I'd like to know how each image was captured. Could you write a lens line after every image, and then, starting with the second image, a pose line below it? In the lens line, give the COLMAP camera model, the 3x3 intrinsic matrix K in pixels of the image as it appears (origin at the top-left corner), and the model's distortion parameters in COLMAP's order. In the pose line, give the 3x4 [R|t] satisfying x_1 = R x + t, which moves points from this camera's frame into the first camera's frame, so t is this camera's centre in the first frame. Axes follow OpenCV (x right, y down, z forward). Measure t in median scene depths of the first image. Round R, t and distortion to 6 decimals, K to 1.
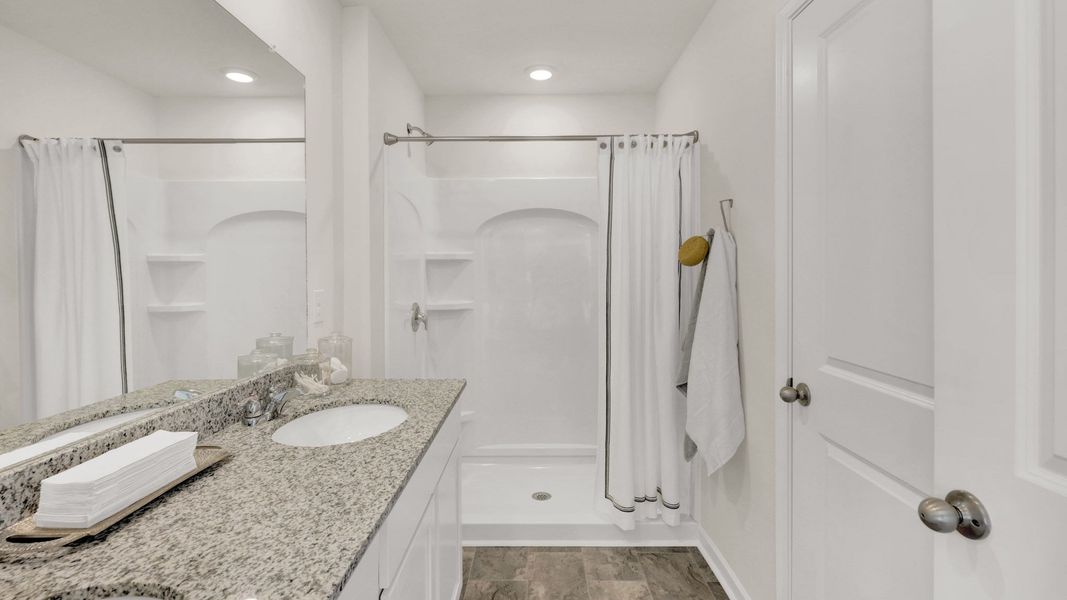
lens RADIAL K [[472.4, 0, 531.4], [0, 472.4, 288.1], [0, 0, 1]] dist [0.000330, 0.000282]
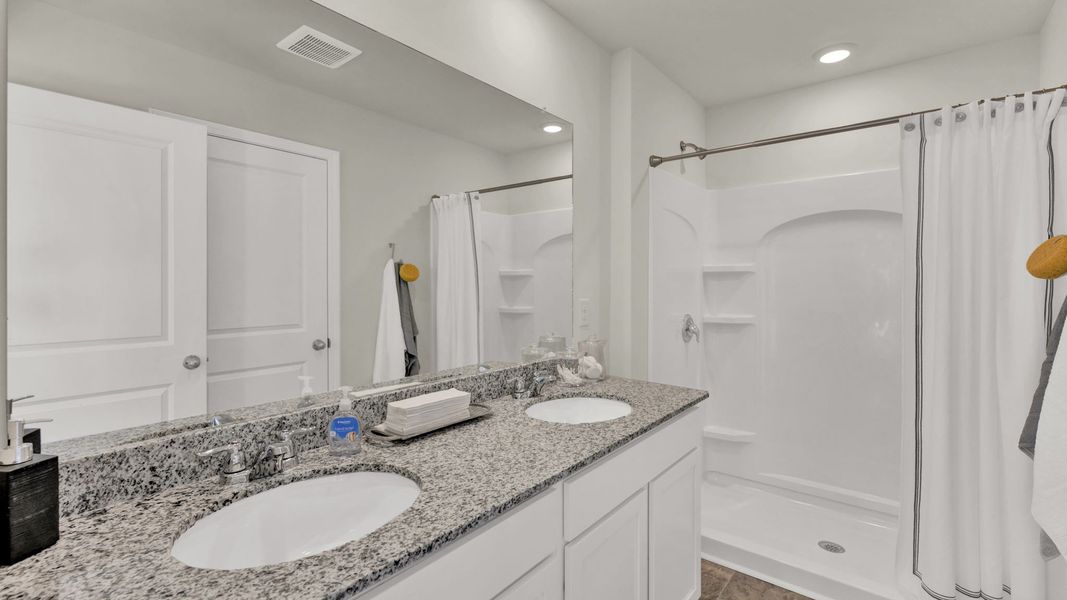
lens RADIAL K [[468.9, 0, 533.5], [0, 468.9, 300.0], [0, 0, 1]] dist [-0.000360, -0.000203]
pose [[0.783446, 0.027346, -0.620858, 0.172543], [-0.027450, 0.999579, 0.009388, -0.000933], [0.620854, 0.009687, 0.783867, -0.009054]]
